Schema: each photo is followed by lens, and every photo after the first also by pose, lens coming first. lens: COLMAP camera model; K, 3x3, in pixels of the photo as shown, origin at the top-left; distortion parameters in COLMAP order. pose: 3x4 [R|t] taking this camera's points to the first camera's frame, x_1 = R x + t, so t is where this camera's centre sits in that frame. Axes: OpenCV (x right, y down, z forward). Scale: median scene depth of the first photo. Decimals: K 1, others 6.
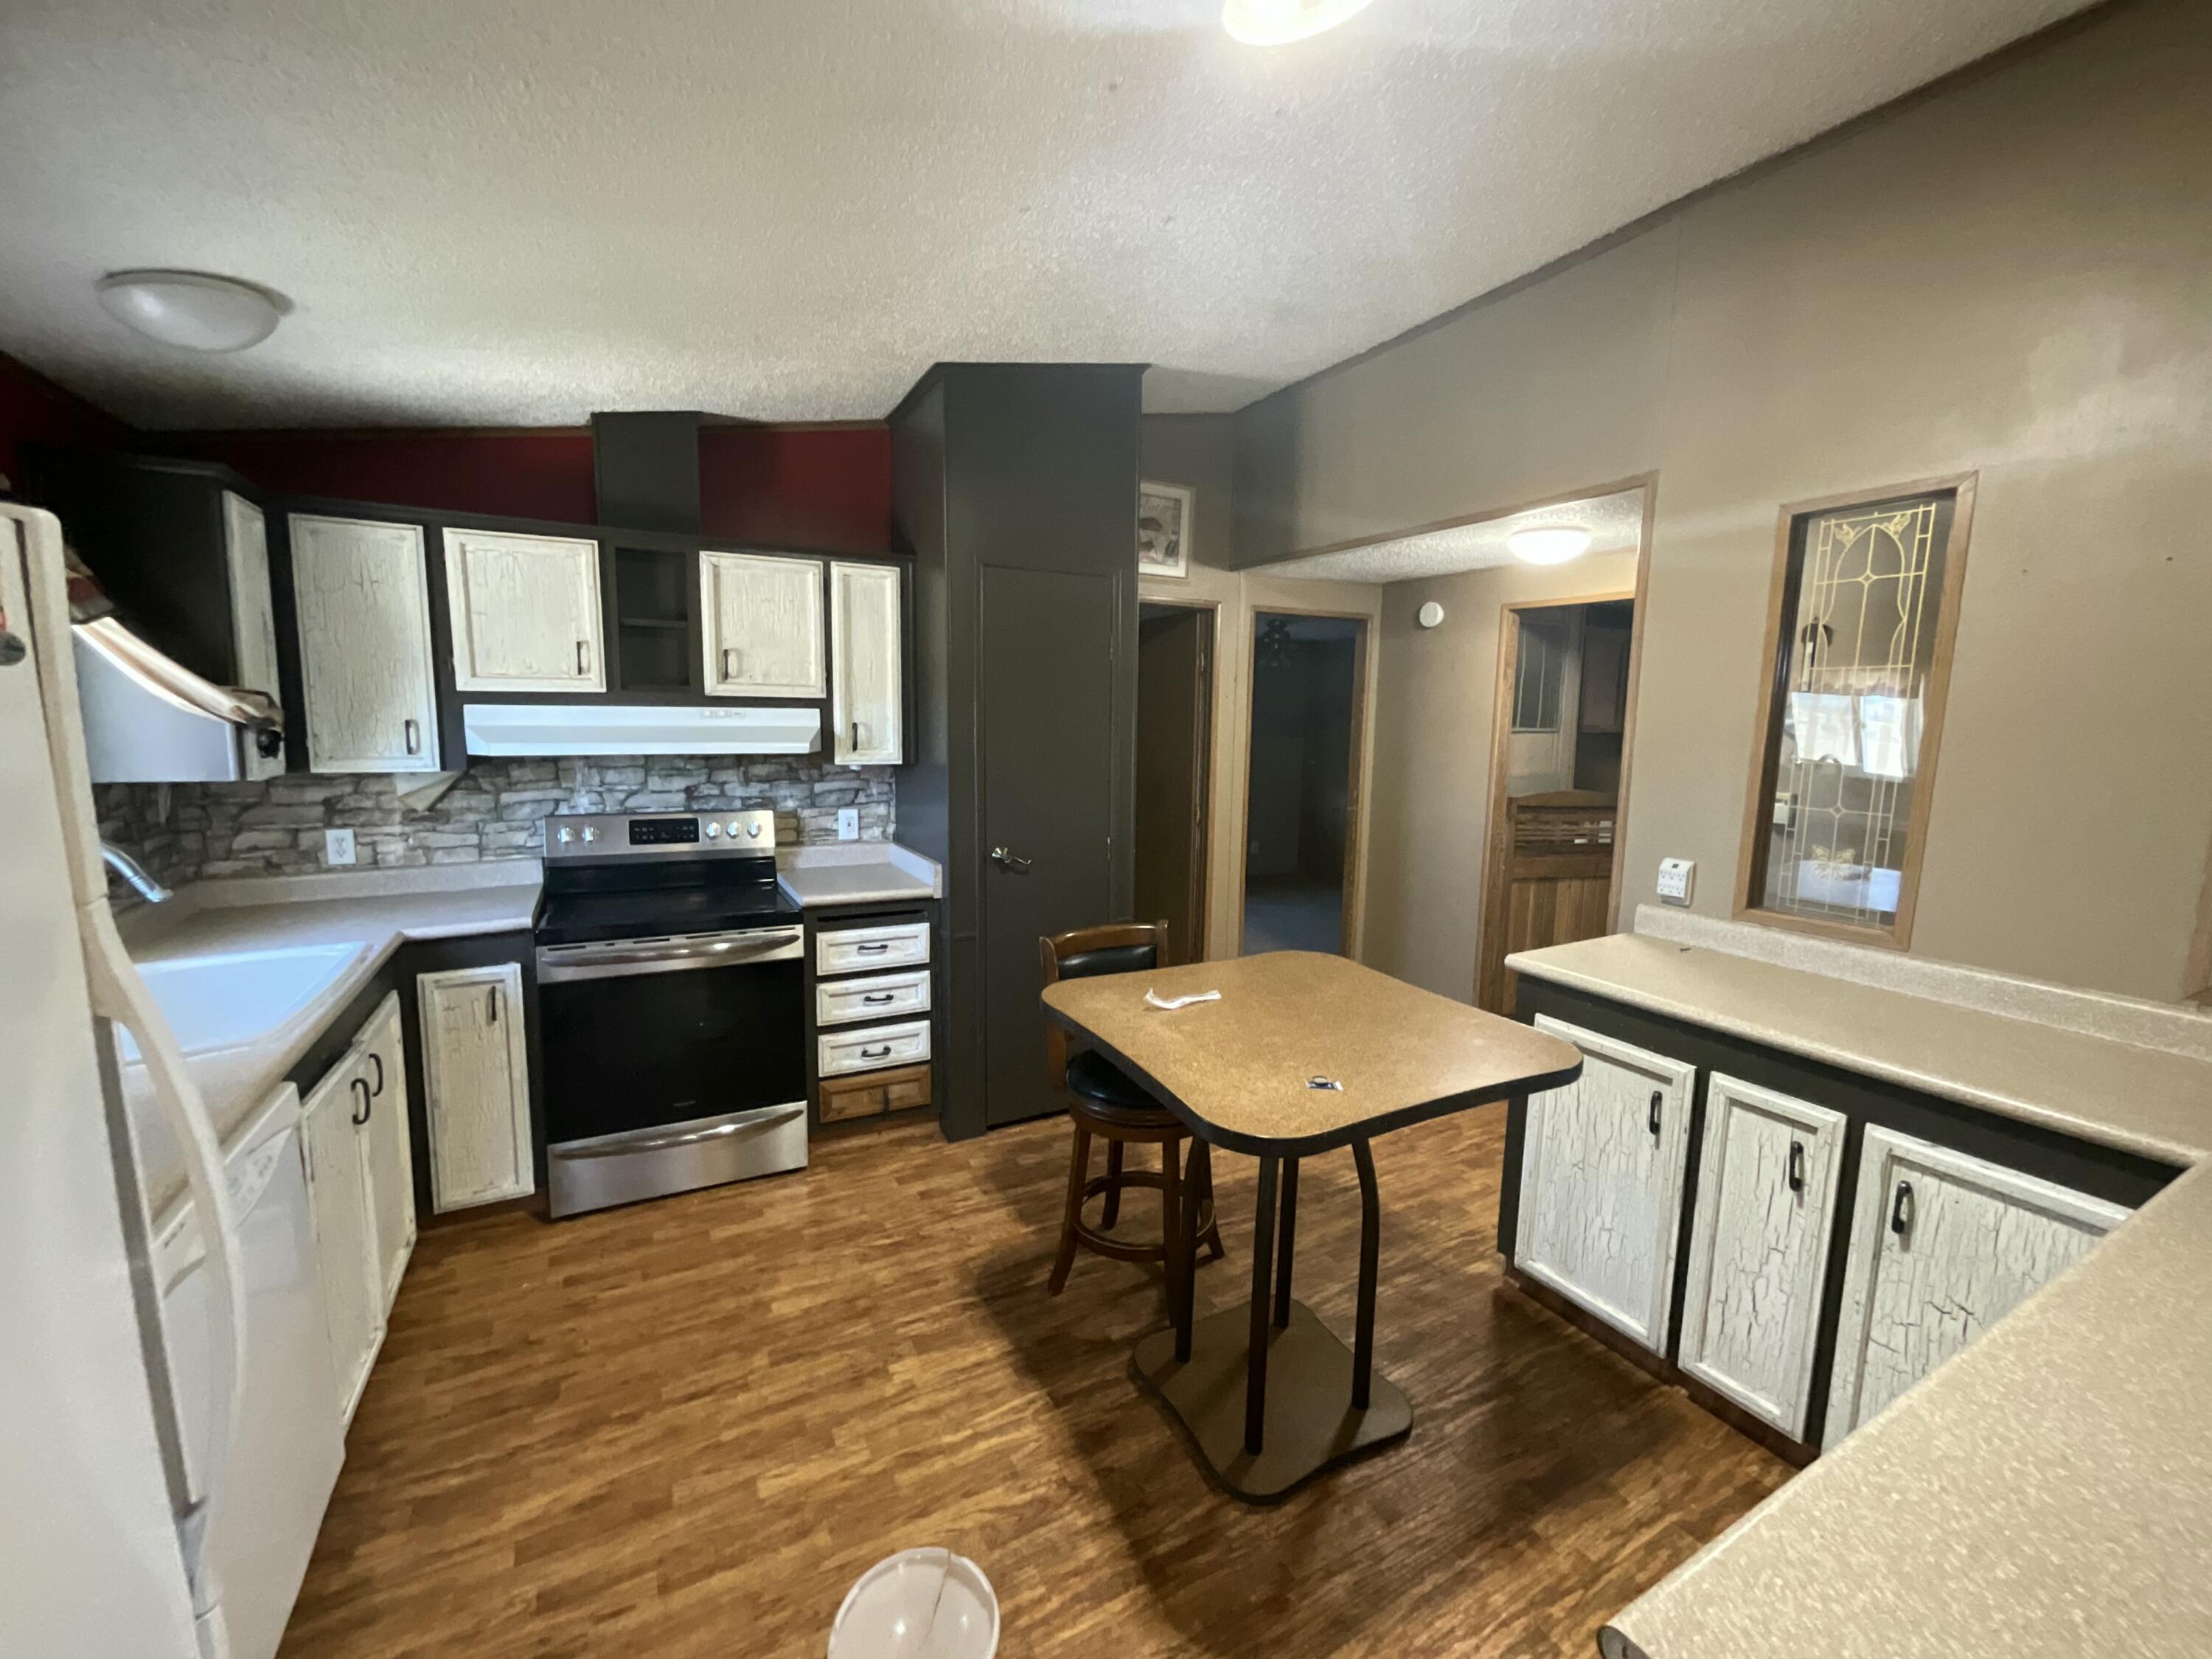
lens RADIAL K [[887.3, 0, 1106.1], [0, 887.3, 827.4], [0, 0, 1]] dist [-0.016902, 0.000678]
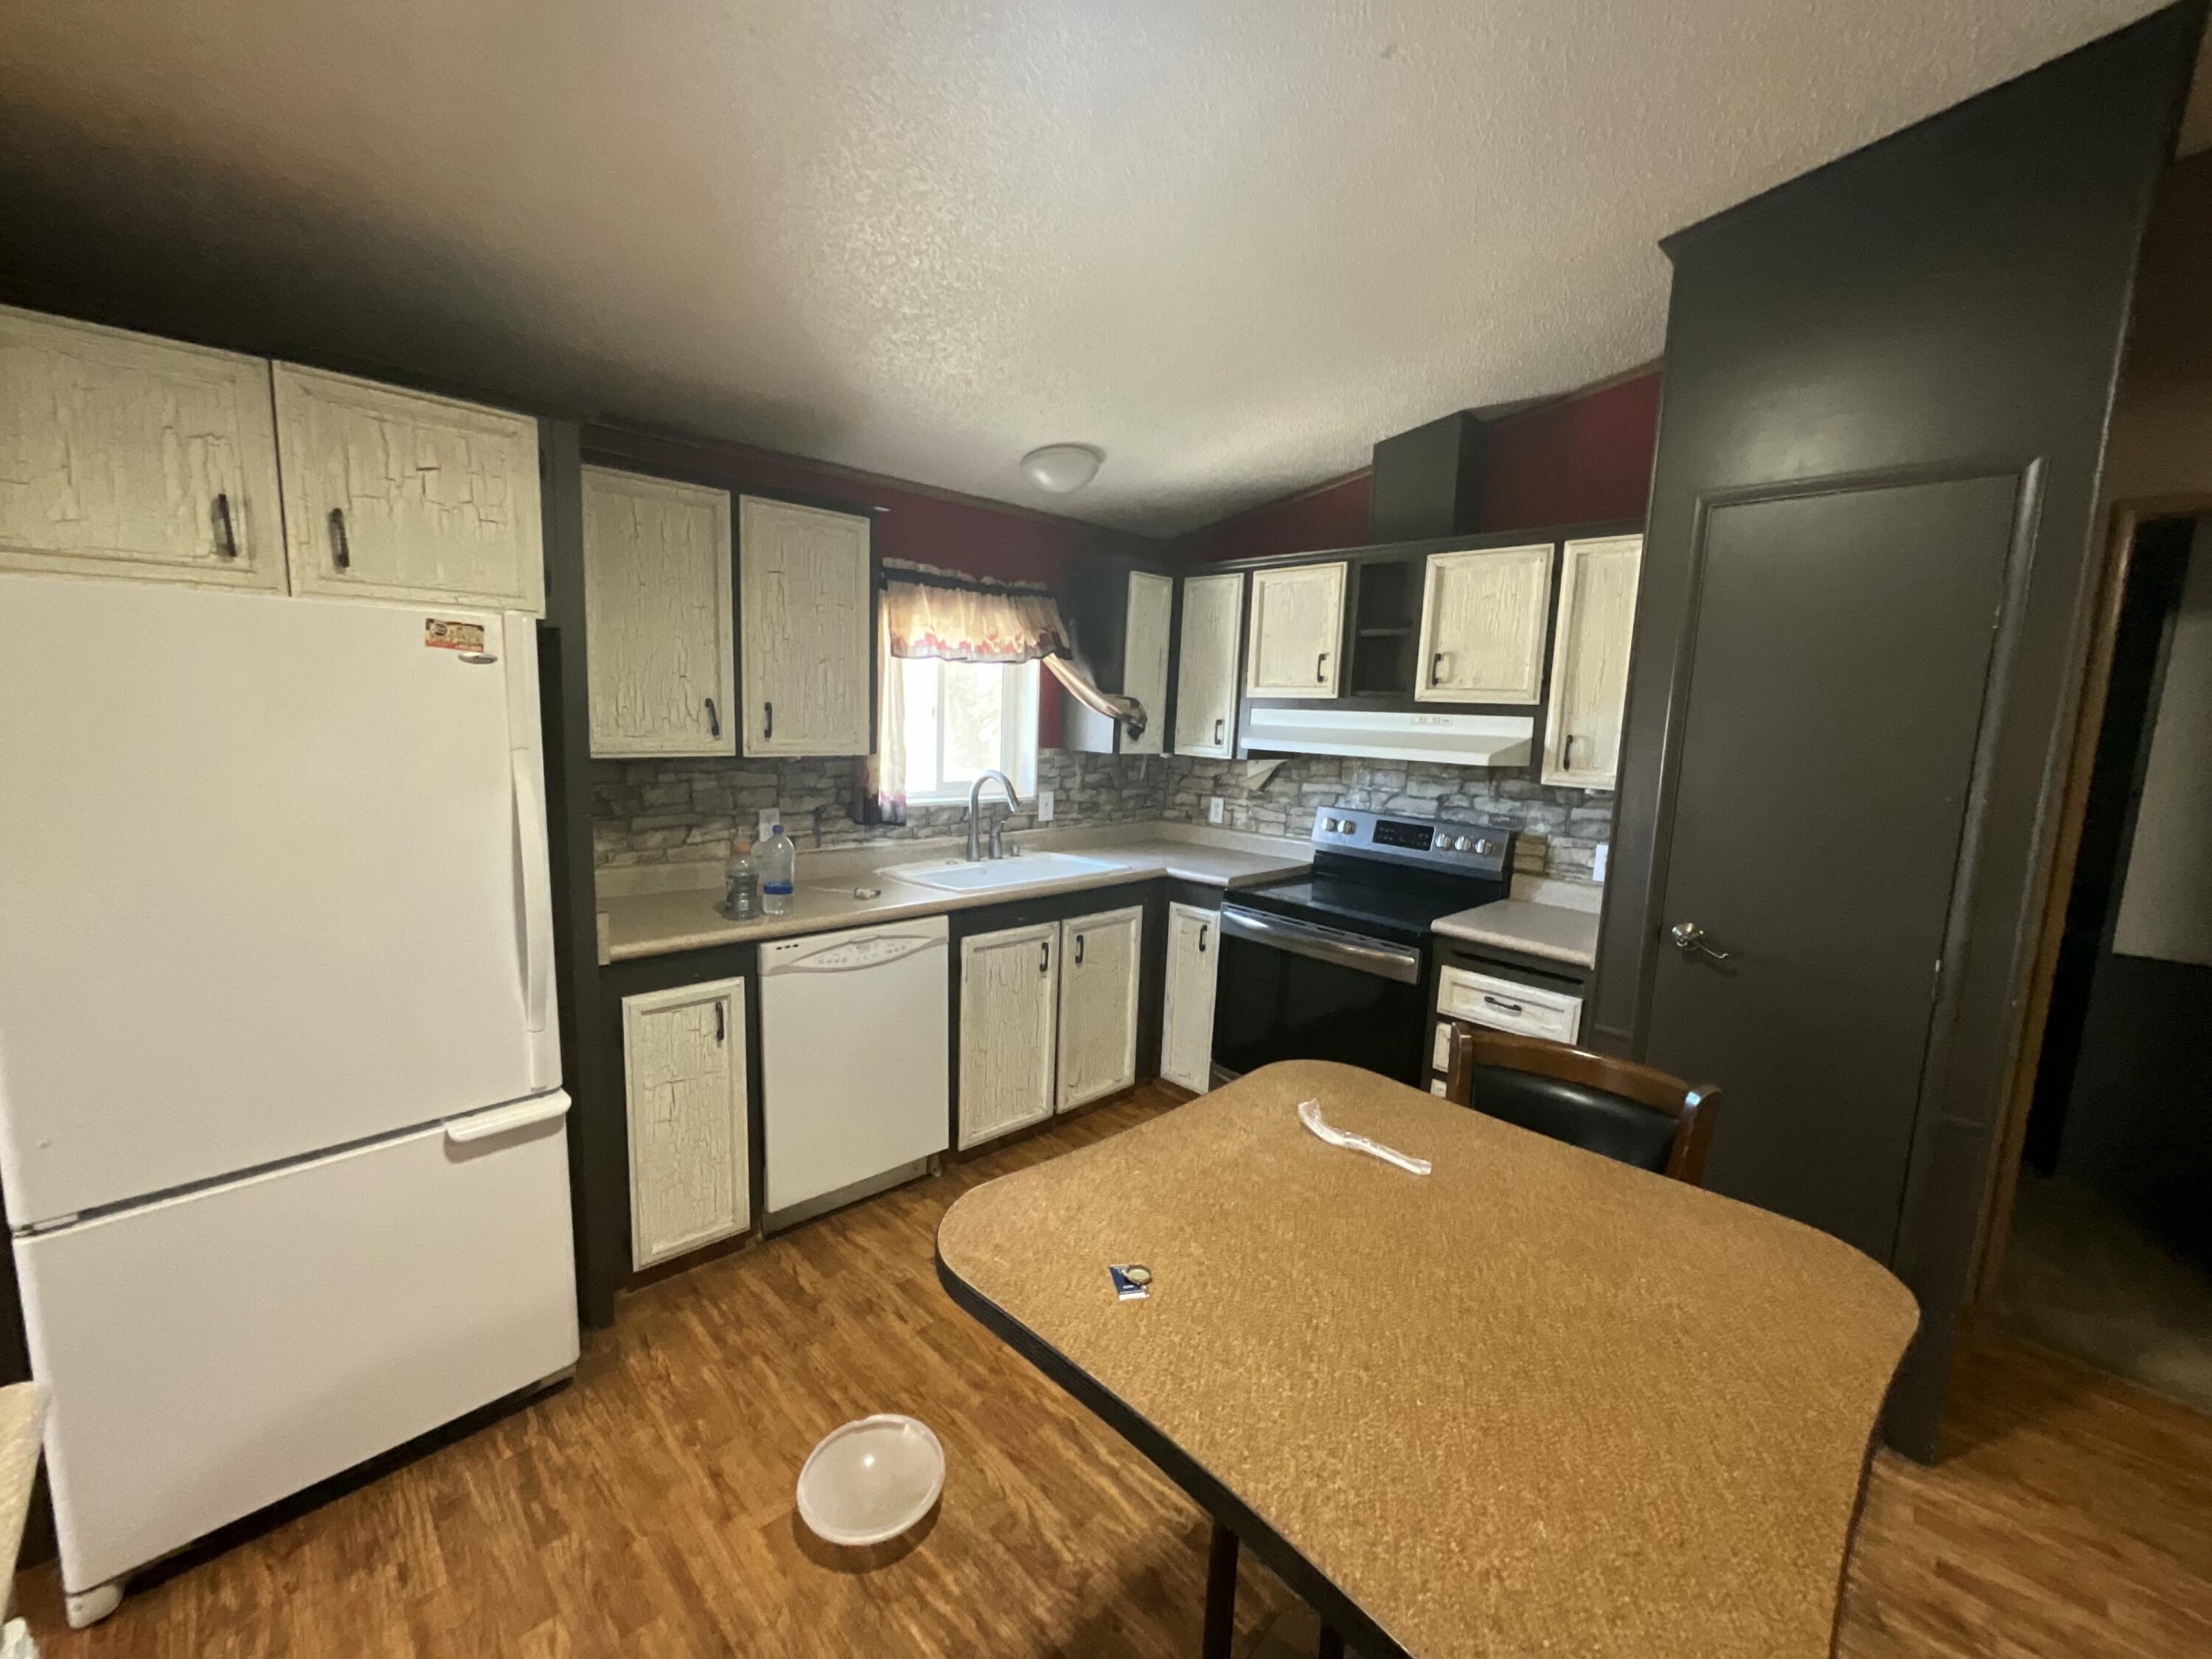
lens RADIAL K [[887.3, 0, 1107.6], [0, 887.3, 826.2], [0, 0, 1]] dist [-0.016902, 0.000678]
pose [[0.263487, 0.120156, -0.957151, 0.435941], [-0.155412, 0.984539, 0.080812, -0.039207], [0.952062, 0.127460, 0.278087, 0.425440]]
